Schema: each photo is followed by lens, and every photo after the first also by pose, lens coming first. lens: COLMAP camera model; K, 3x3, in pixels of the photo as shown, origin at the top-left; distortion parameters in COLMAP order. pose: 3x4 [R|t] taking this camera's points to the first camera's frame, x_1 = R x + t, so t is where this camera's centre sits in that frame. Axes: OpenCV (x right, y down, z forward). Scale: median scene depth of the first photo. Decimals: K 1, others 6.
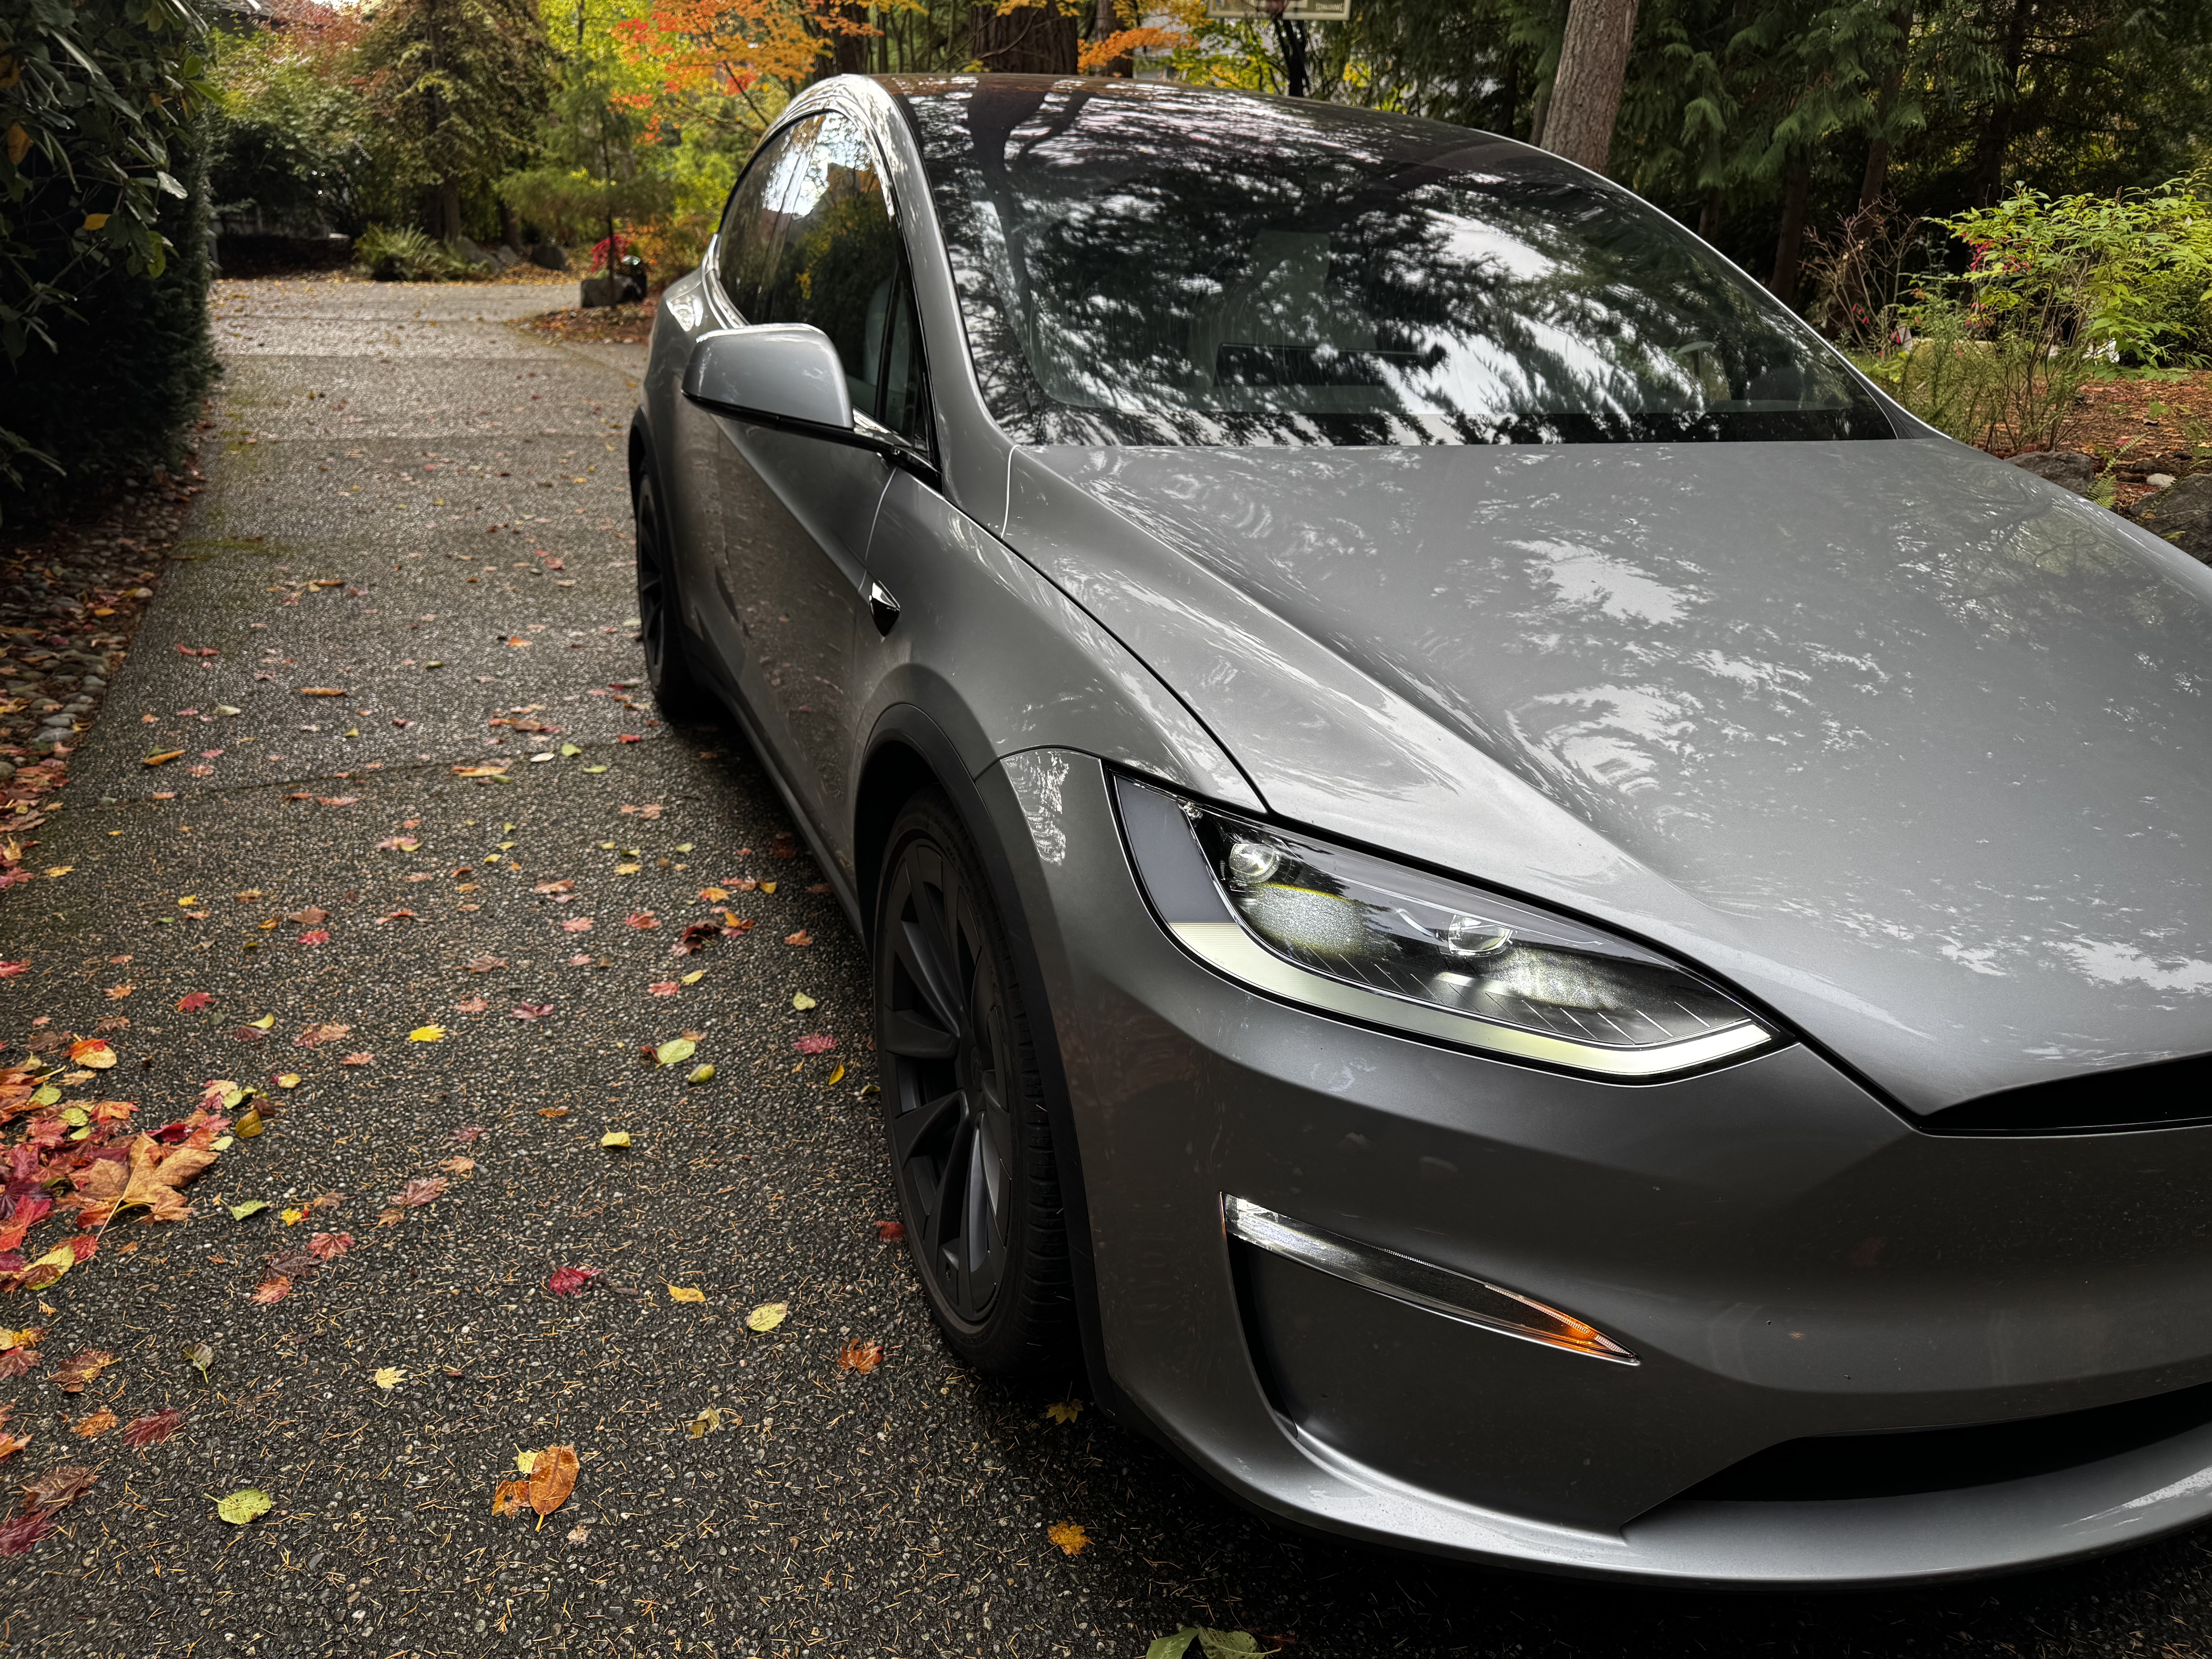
lens RADIAL K [[1549.2, 0, 1106.0], [0, 1549.2, 822.9], [0, 0, 1]] dist [0.007784, -0.013610]
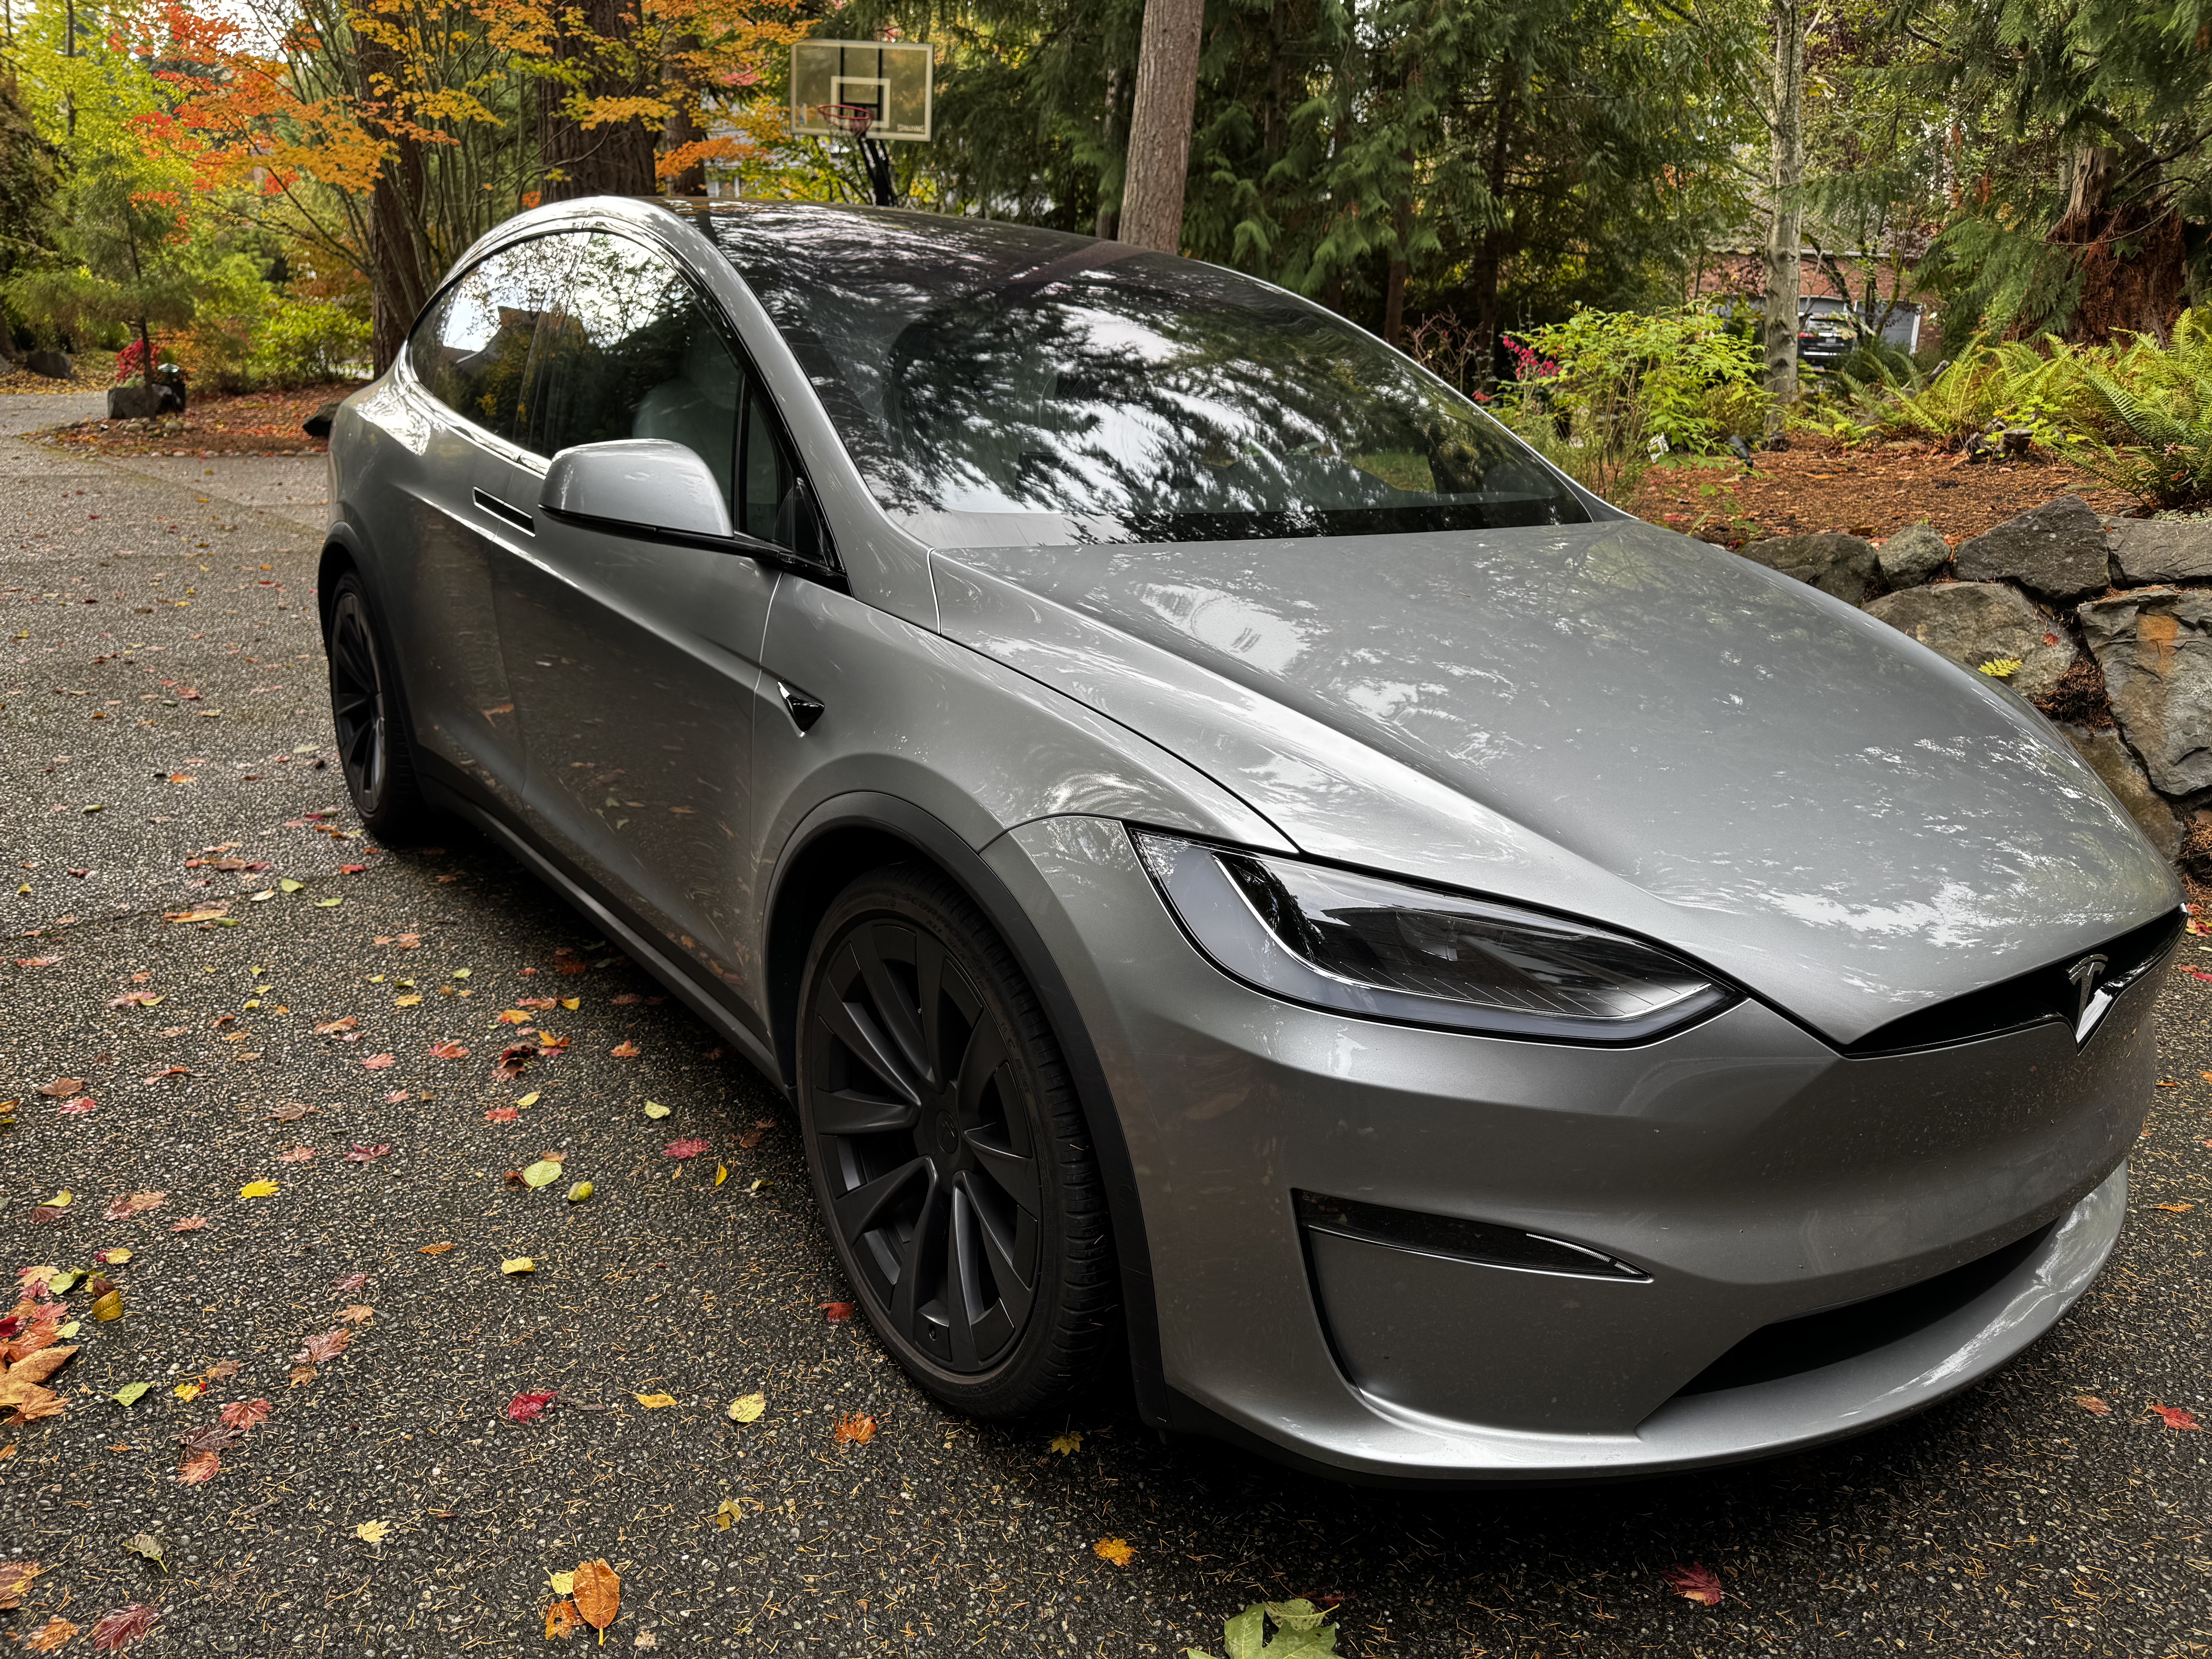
lens RADIAL K [[1549.2, 0, 1086.6], [0, 1549.2, 829.8], [0, 0, 1]] dist [0.007784, -0.013610]
pose [[0.966691, -0.075566, 0.244537, -0.147138], [0.089203, 0.994989, -0.045166, 0.006022], [-0.239898, 0.065475, 0.968588, -0.036908]]
